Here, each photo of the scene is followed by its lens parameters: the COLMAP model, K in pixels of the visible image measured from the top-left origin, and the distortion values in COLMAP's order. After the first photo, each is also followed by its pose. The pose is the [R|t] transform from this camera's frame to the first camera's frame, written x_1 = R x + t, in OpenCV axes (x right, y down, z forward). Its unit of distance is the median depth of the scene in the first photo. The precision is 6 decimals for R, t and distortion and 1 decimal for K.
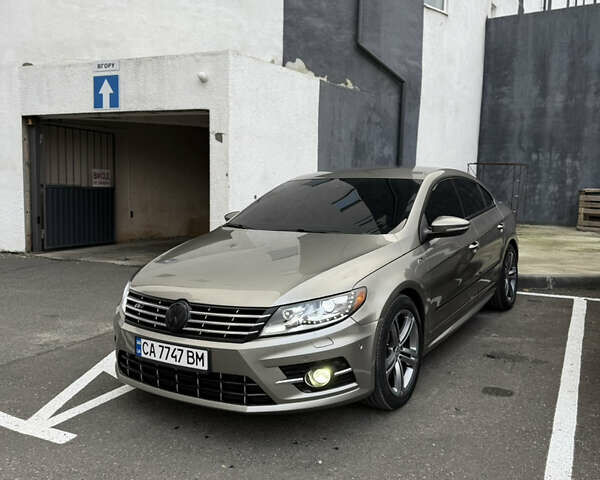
lens RADIAL K [[561.6, 0, 300.0], [0, 561.6, 240.0], [0, 0, 1]] dist [0.177352, -0.344630]
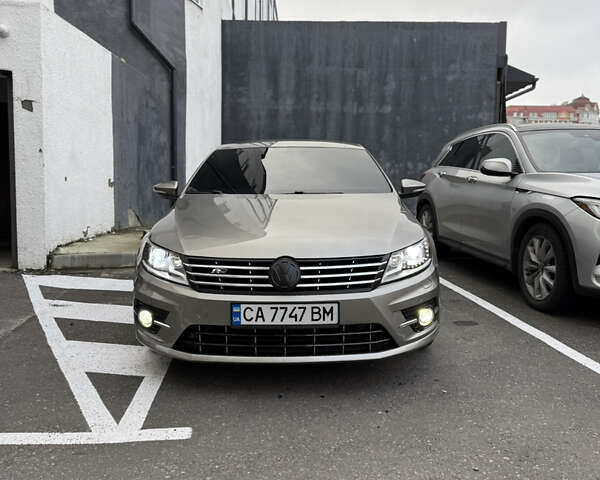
lens RADIAL K [[561.6, 0, 300.0], [0, 561.6, 240.0], [0, 0, 1]] dist [0.177352, -0.344630]
pose [[0.841061, -0.051599, 0.538474, -0.269010], [0.054055, 0.998475, 0.011249, 0.027094], [-0.538233, 0.019646, 0.842567, 0.082822]]
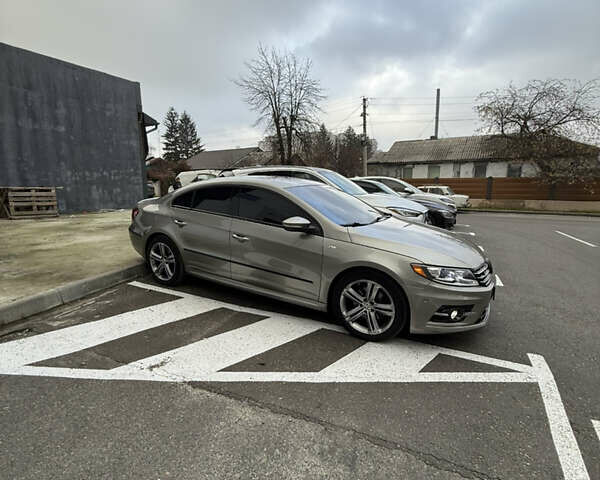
lens RADIAL K [[318.0, 0, 302.7], [0, 318.0, 237.0], [0, 0, 1]] dist [0.003090, 0.001919]
pose [[-0.063097, -0.177565, 0.982084, -0.456954], [0.096091, 0.978392, 0.183071, -0.078774], [-0.993371, 0.105921, -0.044672, 0.638215]]
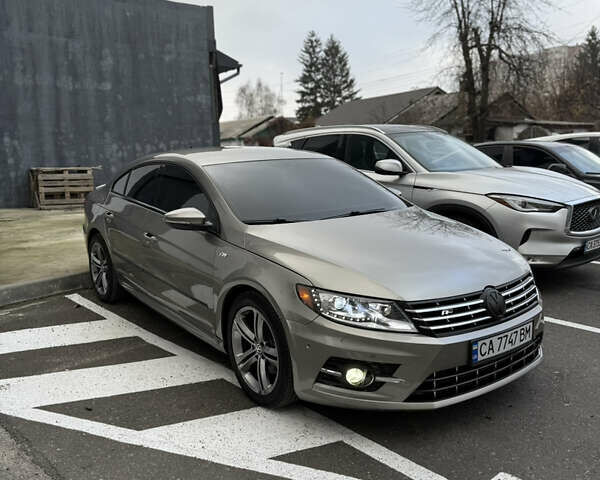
lens RADIAL K [[561.6, 0, 300.0], [0, 561.6, 240.0], [0, 0, 1]] dist [0.177352, -0.344630]
pose [[0.352673, -0.158067, 0.922299, -0.475681], [0.123607, 0.984862, 0.121524, -0.051993], [-0.927547, 0.071144, 0.366873, 0.368914]]
